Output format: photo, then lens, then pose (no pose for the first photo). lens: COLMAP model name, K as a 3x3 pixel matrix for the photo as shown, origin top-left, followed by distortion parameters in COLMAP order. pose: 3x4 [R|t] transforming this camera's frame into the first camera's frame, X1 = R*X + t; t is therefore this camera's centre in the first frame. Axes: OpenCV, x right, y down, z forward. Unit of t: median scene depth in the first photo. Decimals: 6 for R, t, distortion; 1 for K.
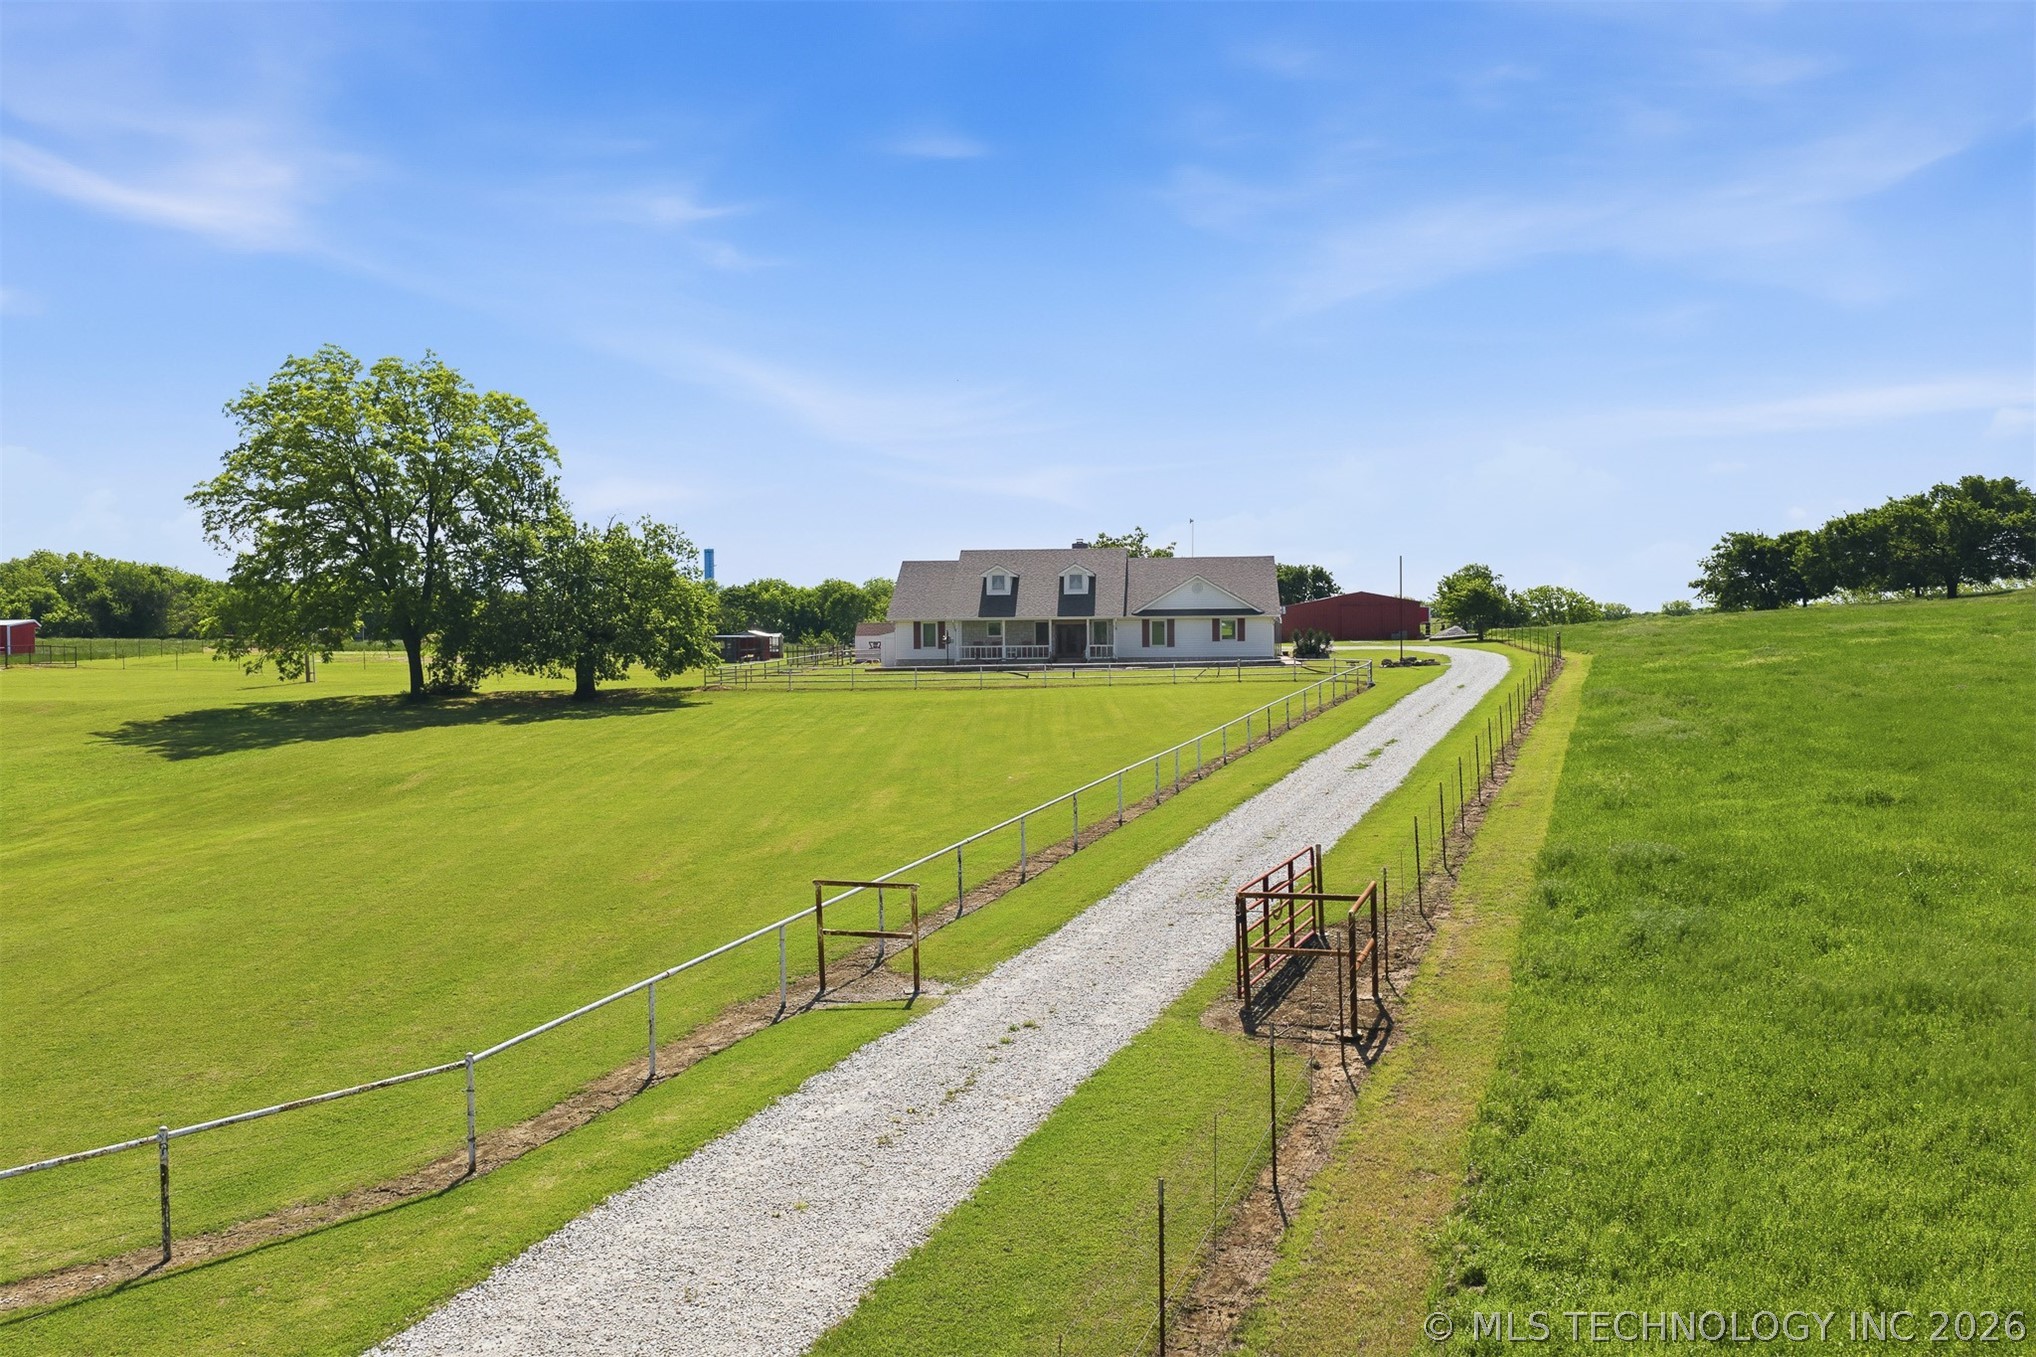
lens RADIAL K [[1703.0, 0, 1018.0], [0, 1703.0, 678.5], [0, 0, 1]] dist [0.007013, -0.001509]
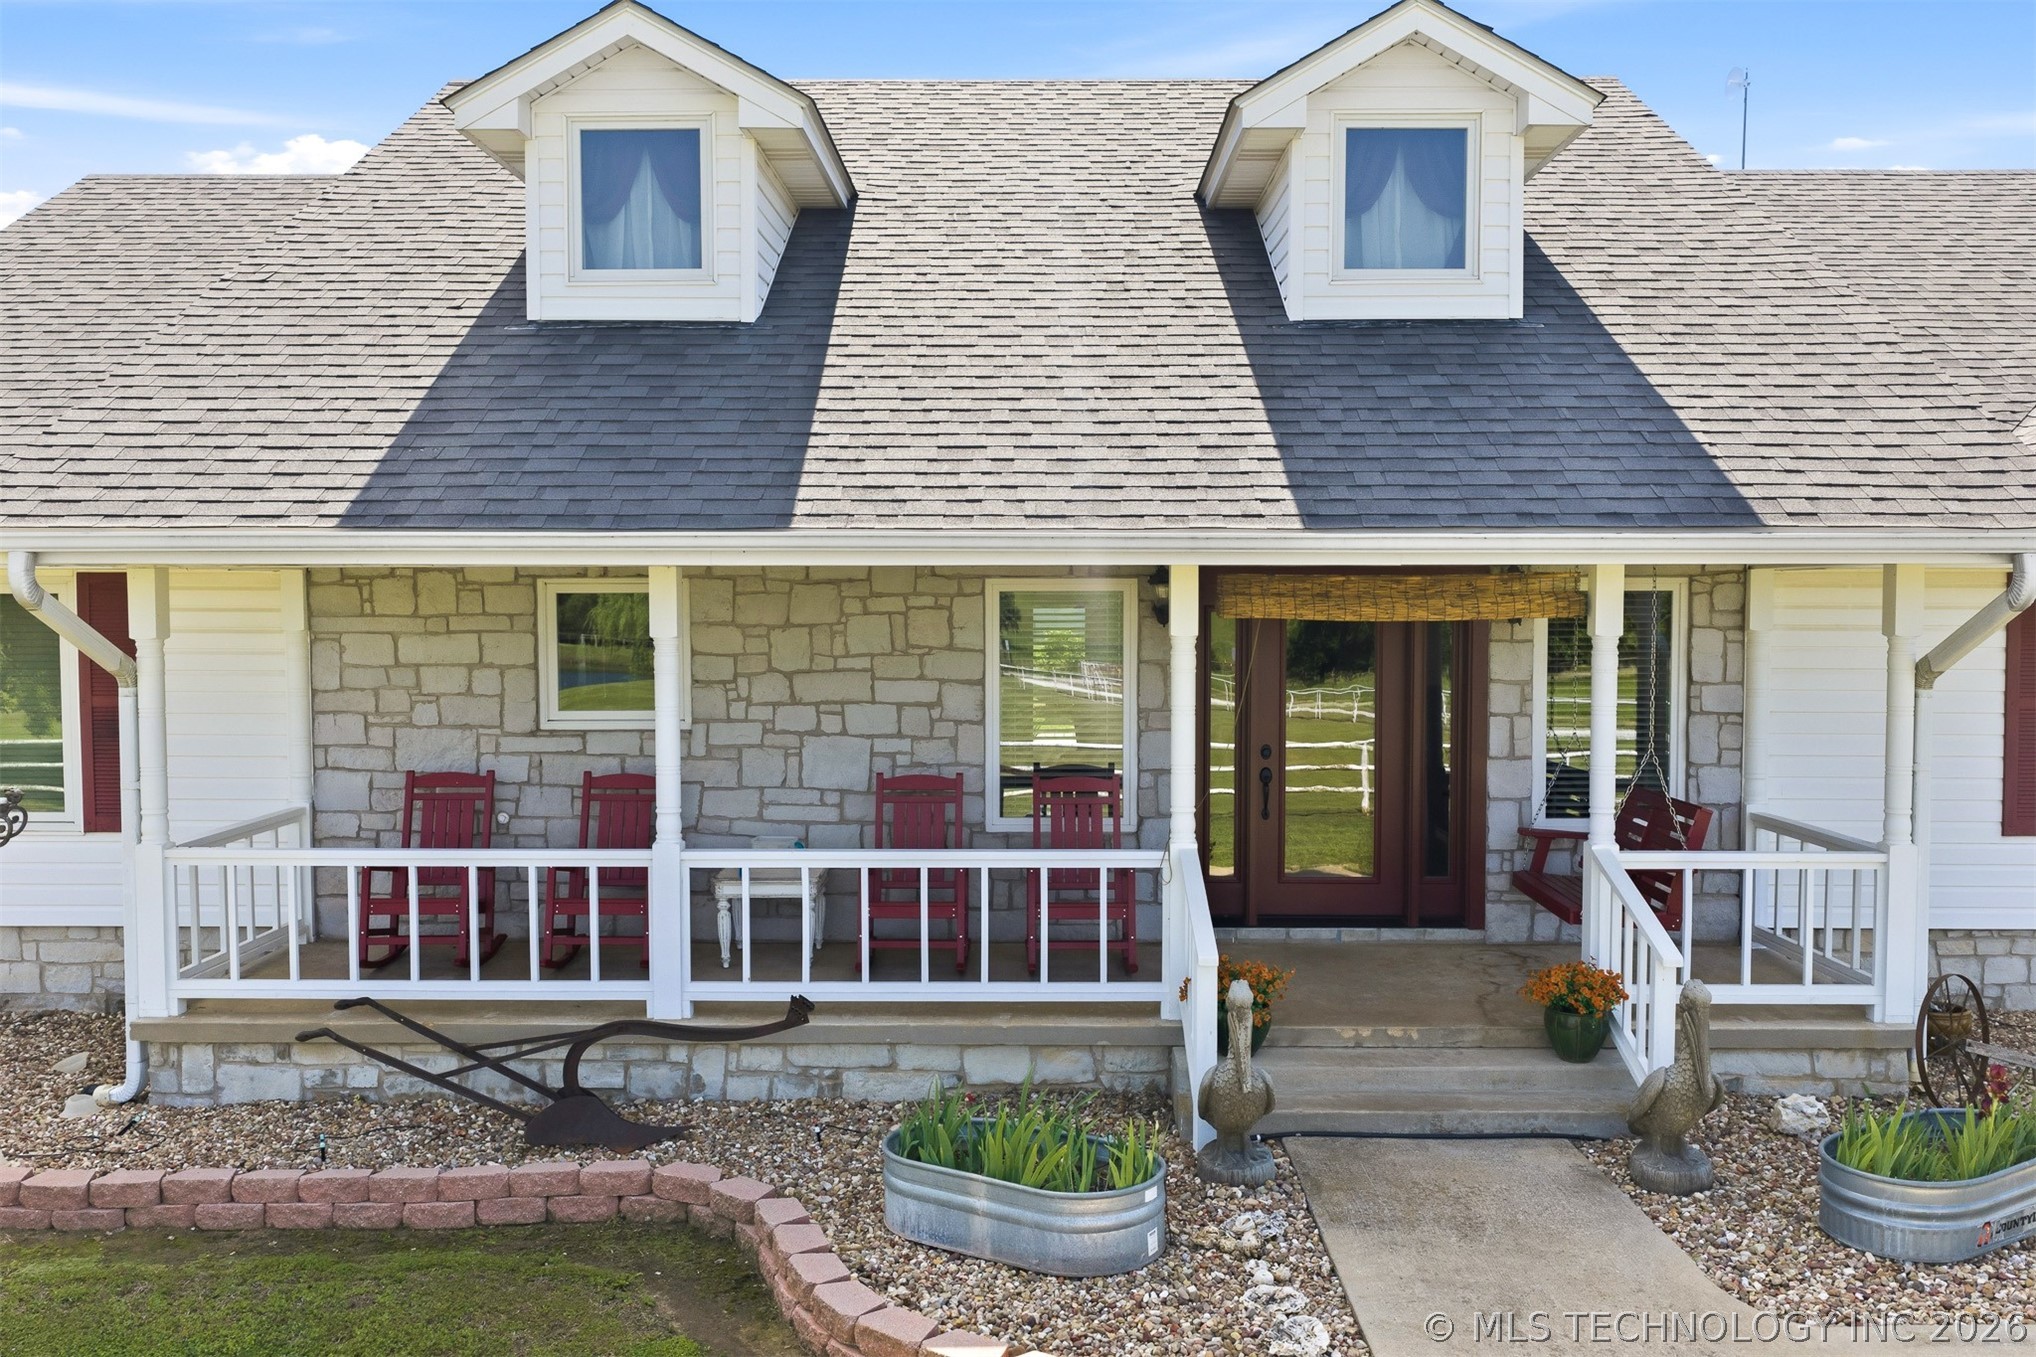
lens RADIAL K [[1717.5, 0, 1018.0], [0, 1717.5, 678.5], [0, 0, 1]] dist [-0.004922, -0.007173]
pose [[0.997227, 0.005236, 0.074233, 0.003410], [-0.006840, 0.999748, 0.021370, -0.030128], [-0.074102, -0.021819, 0.997012, 0.898581]]
